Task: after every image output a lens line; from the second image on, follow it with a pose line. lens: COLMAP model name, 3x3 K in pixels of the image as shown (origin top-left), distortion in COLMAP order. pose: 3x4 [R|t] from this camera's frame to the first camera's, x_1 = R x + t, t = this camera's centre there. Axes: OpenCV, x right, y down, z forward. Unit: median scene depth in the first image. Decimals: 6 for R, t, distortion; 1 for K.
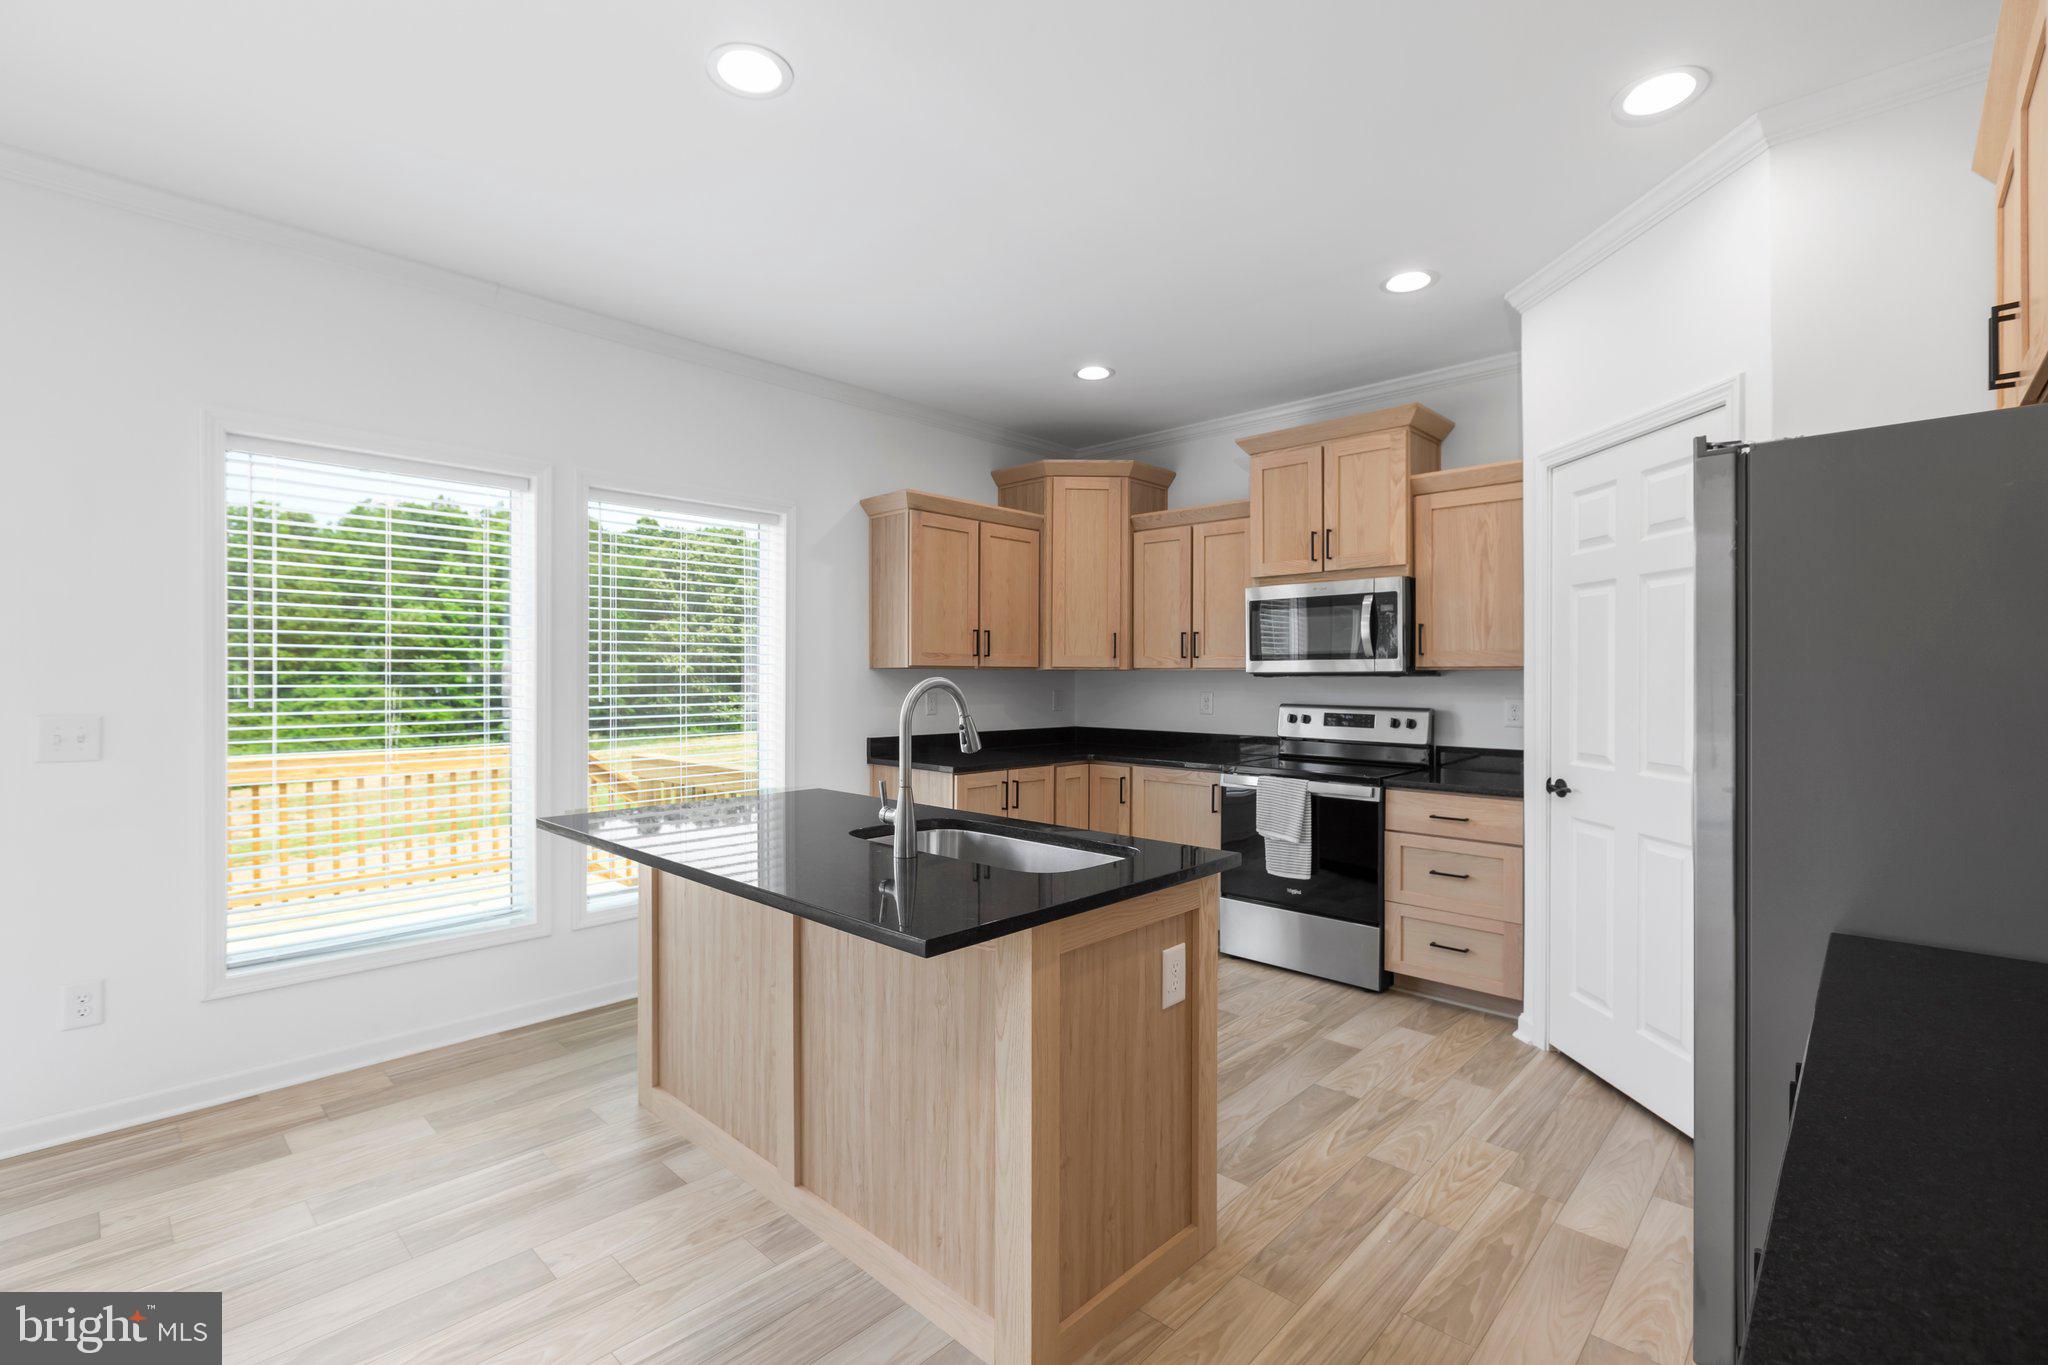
lens RADIAL K [[908.8, 0, 1024.0], [0, 908.8, 682.5], [0, 0, 1]] dist [0.000674, -0.000903]
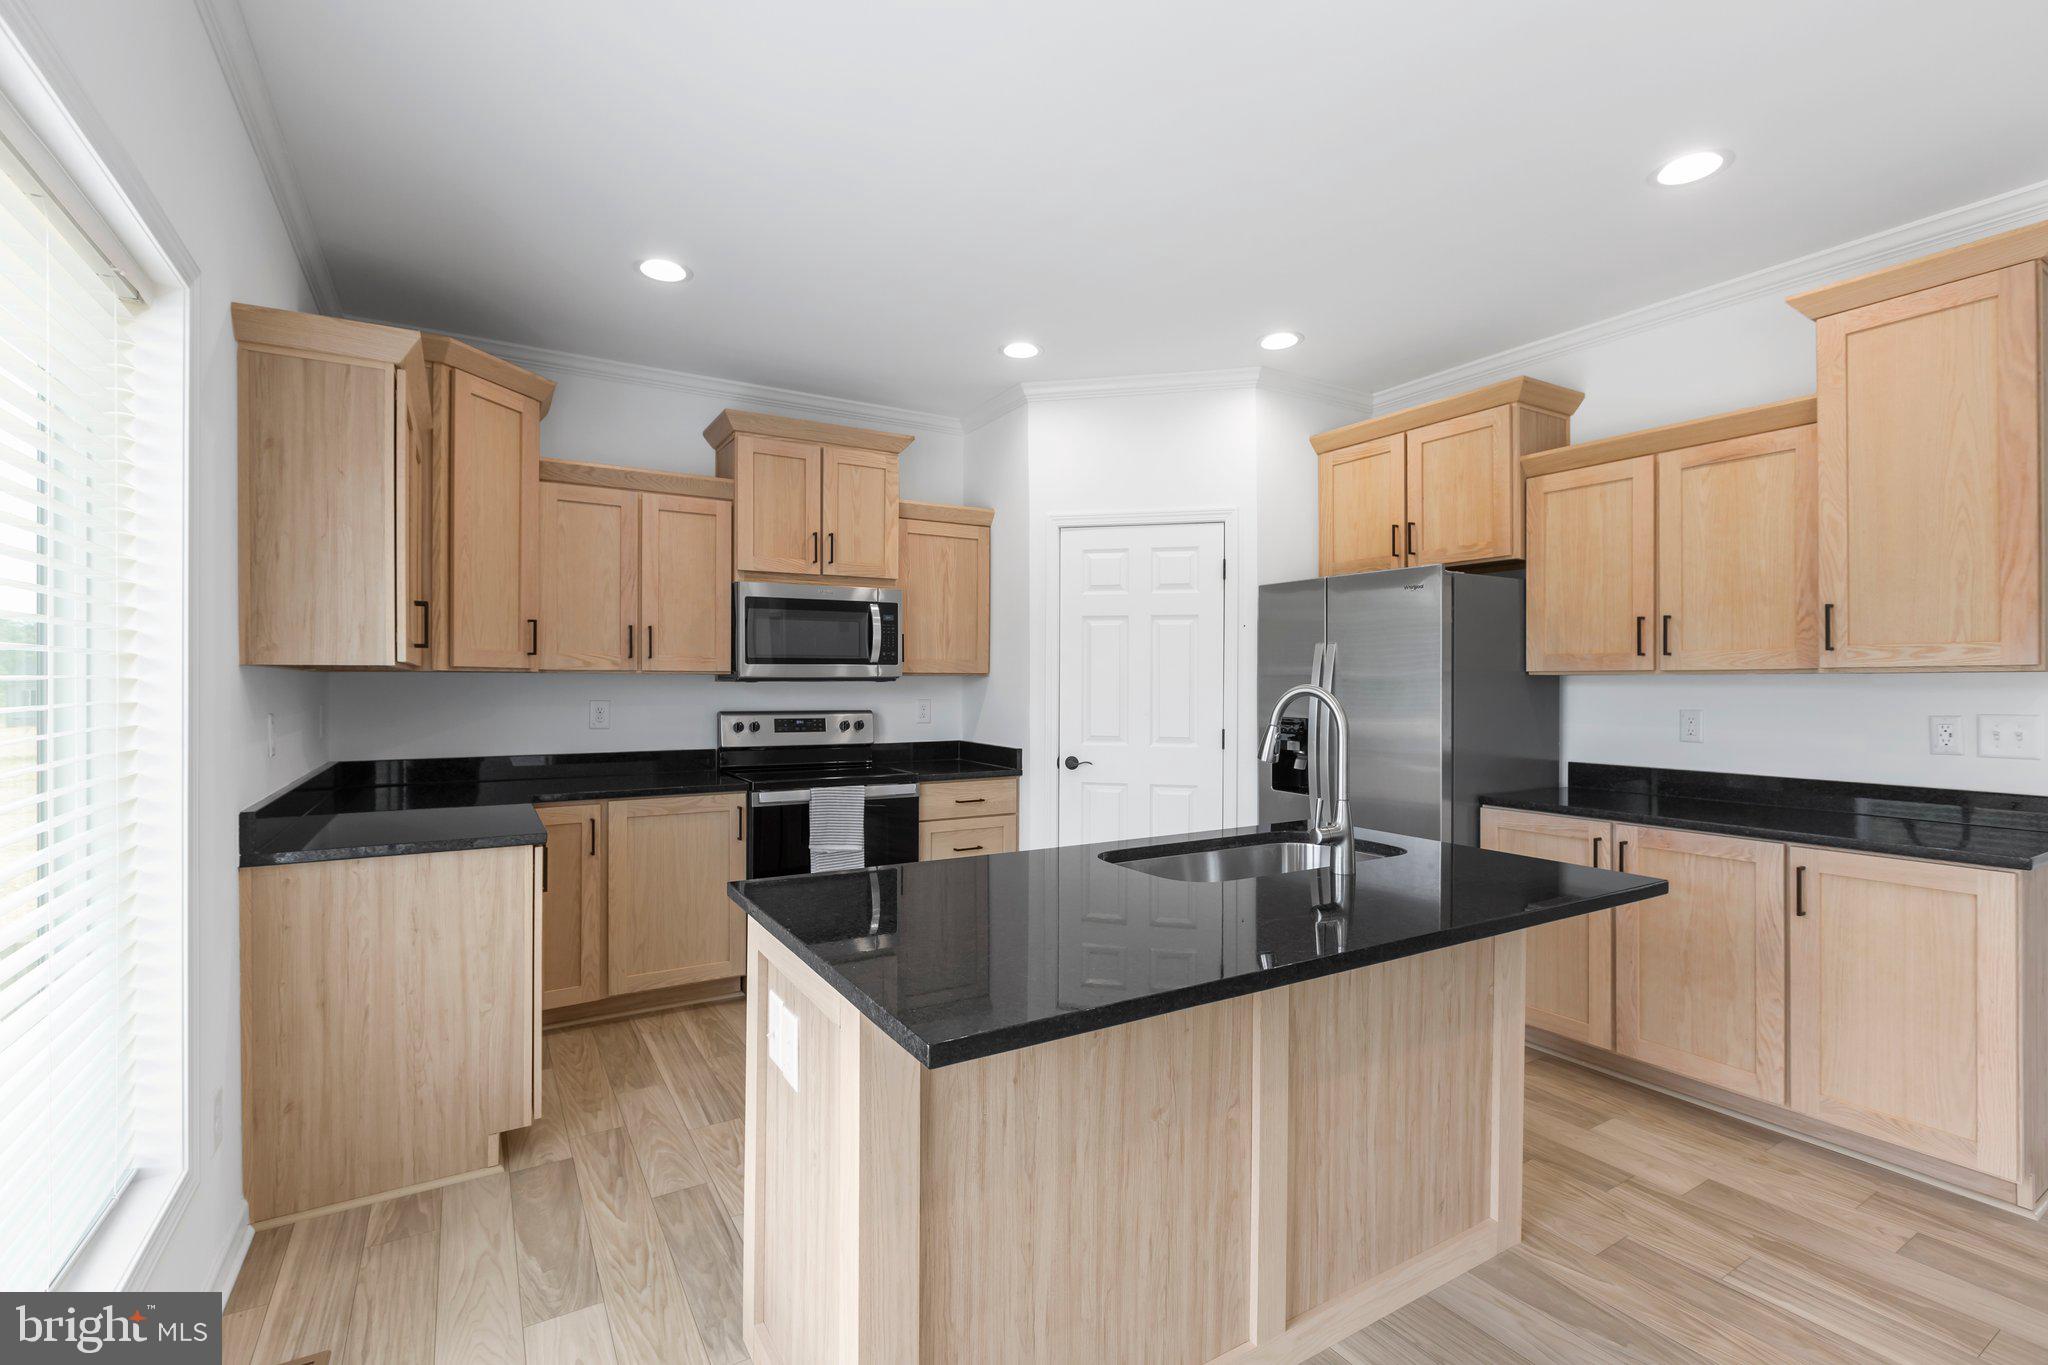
lens RADIAL K [[908.8, 0, 1024.0], [0, 908.8, 682.5], [0, 0, 1]] dist [0.000674, -0.000903]
pose [[0.263089, -0.002394, 0.964768, -0.819344], [0.005374, 0.999985, 0.001016, -0.007712], [-0.964756, 0.004917, 0.263098, 0.771656]]
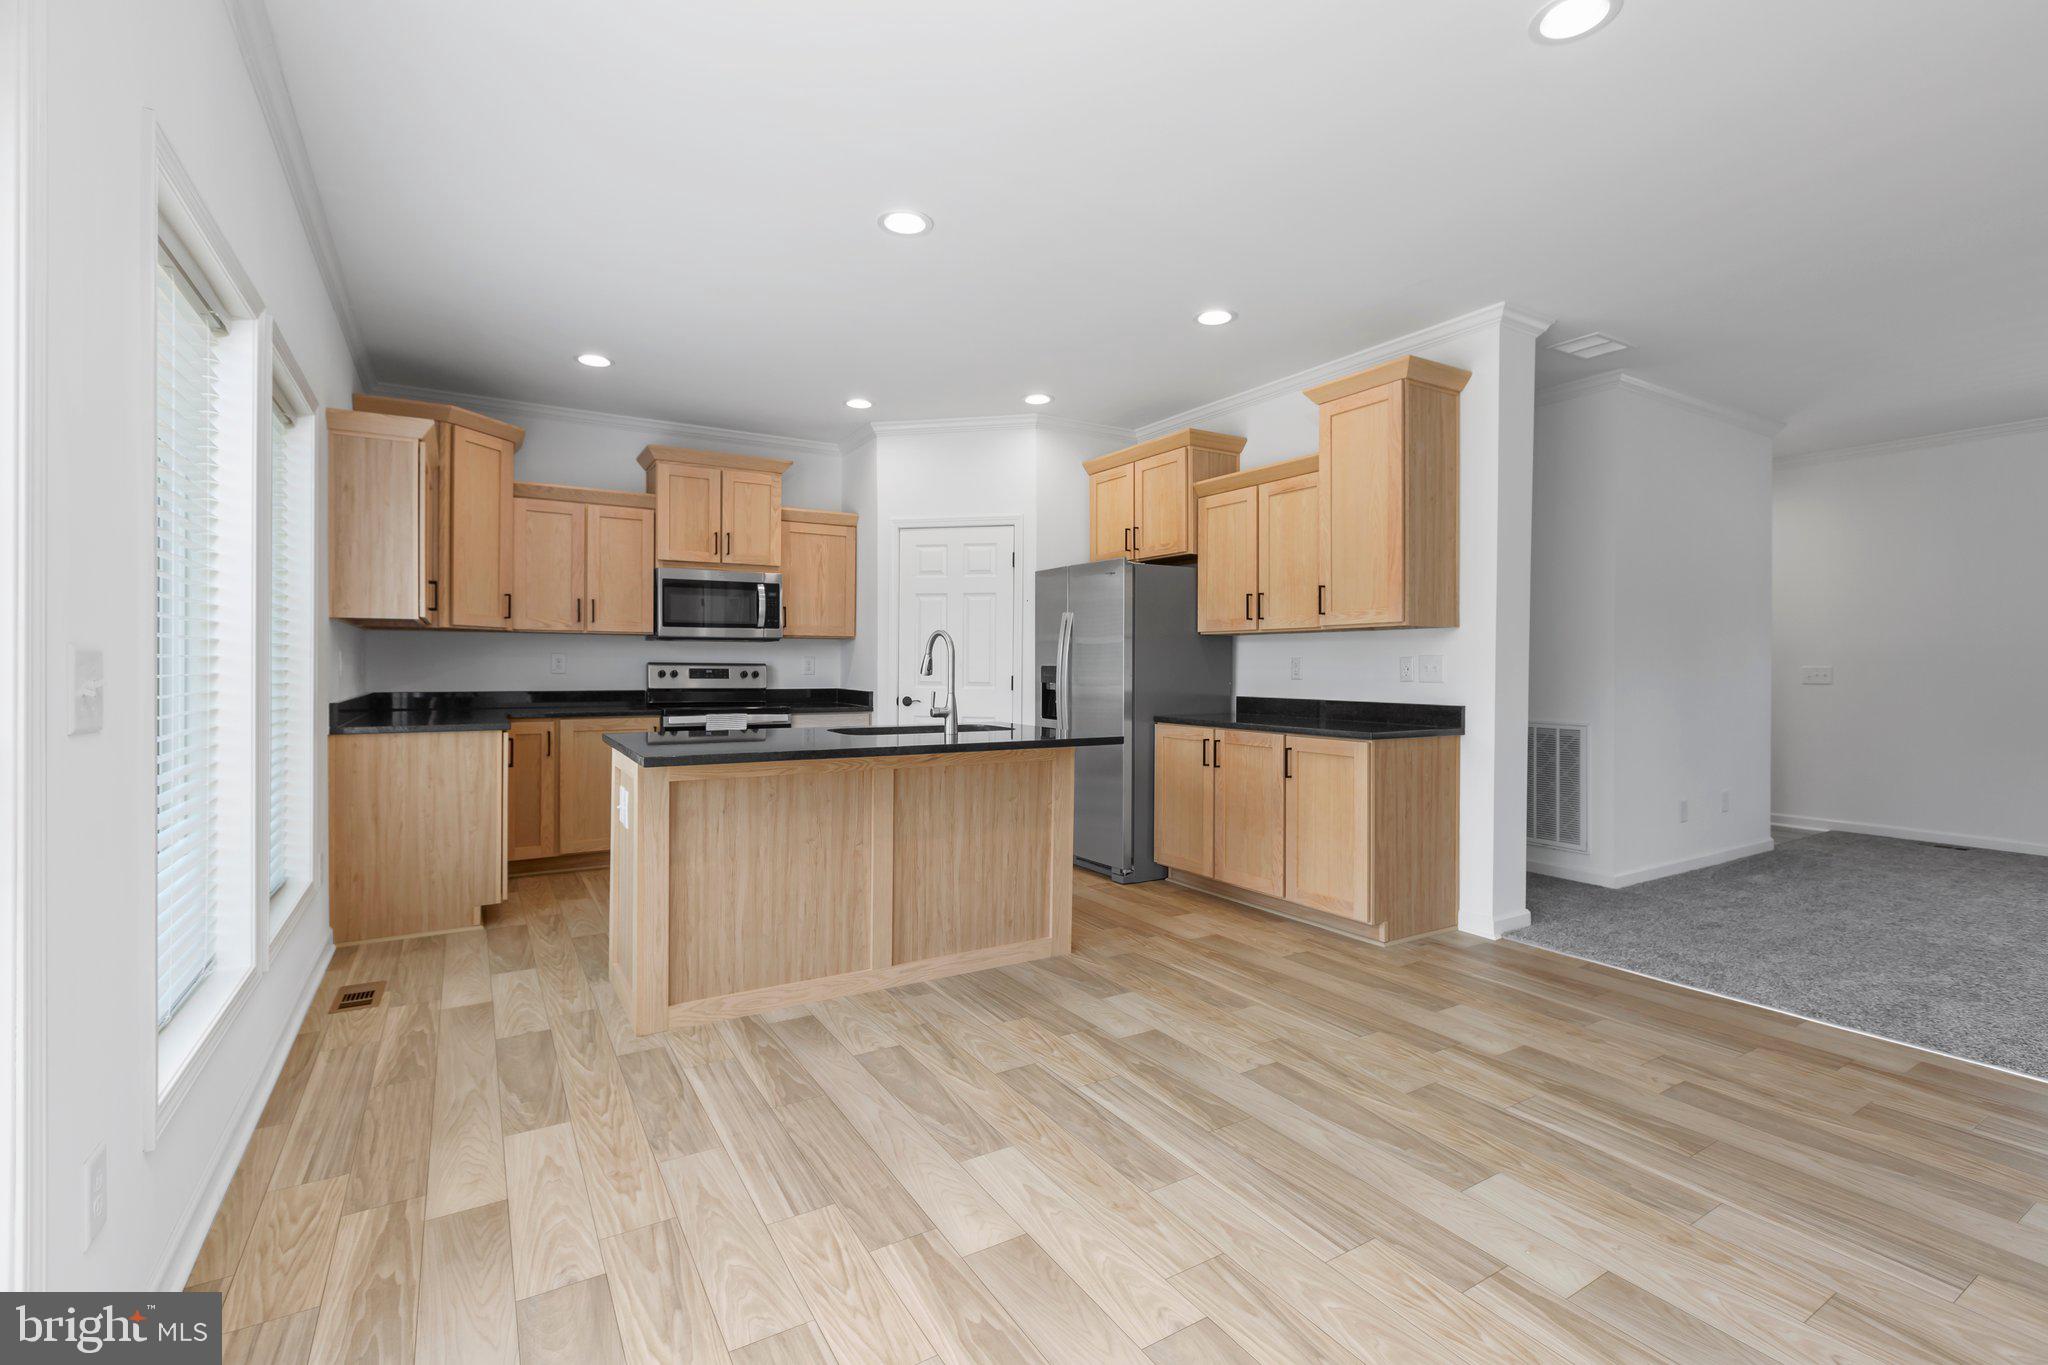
lens RADIAL K [[909.9, 0, 1023.9], [0, 909.9, 664.7], [0, 0, 1]] dist [0.003070, 0.000465]
pose [[0.262802, -0.001382, 0.964849, -1.255016], [0.002654, 0.999996, 0.000709, 0.043711], [-0.964846, 0.002375, 0.262805, 0.302285]]
